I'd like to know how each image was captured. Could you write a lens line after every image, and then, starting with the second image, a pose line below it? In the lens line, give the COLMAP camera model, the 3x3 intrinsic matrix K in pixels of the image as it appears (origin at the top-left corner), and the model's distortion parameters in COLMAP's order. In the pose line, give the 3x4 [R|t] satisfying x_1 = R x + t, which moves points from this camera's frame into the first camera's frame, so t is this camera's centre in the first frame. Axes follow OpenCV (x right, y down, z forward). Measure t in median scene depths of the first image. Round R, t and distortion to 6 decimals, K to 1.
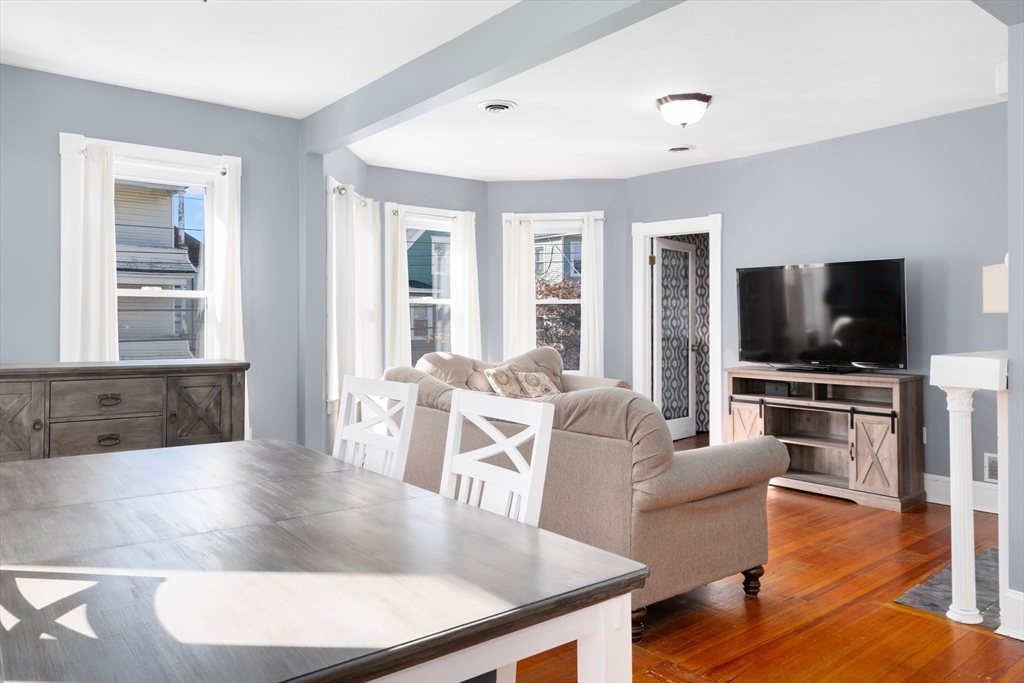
lens RADIAL K [[723.0, 0, 518.7], [0, 723.0, 315.3], [0, 0, 1]] dist [0.018537, -0.004848]
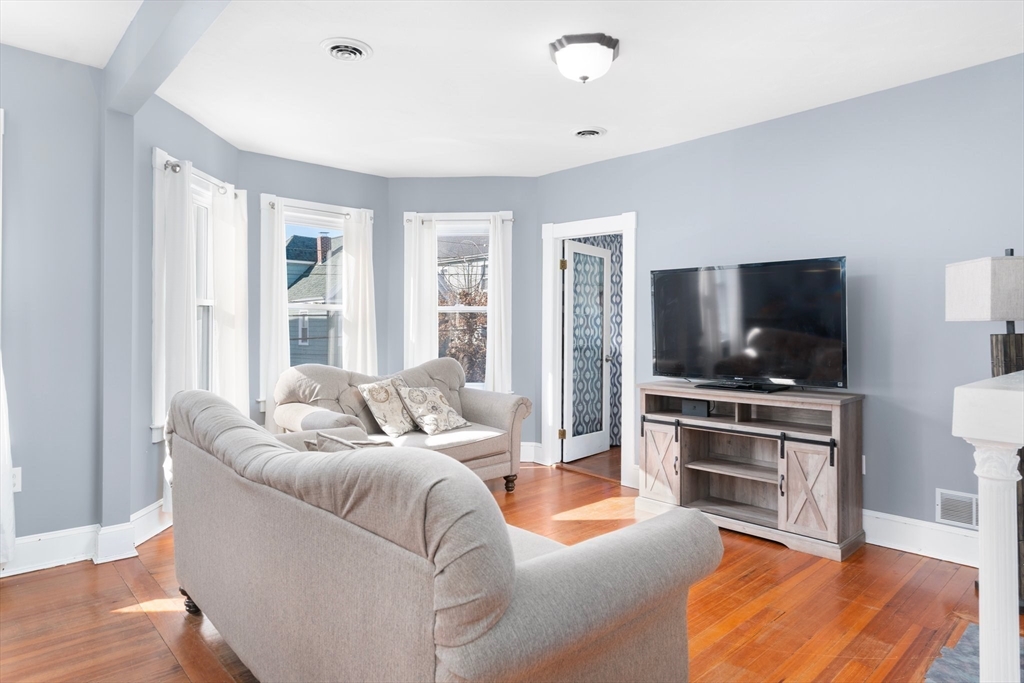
lens RADIAL K [[607.7, 0, 514.5], [0, 607.7, 331.0], [0, 0, 1]] dist [0.001973, 0.004884]
pose [[0.997917, 0.005604, 0.064263, 0.091459], [-0.006207, 0.999939, 0.009189, 0.003147], [-0.064208, -0.009569, 0.997891, 0.283648]]
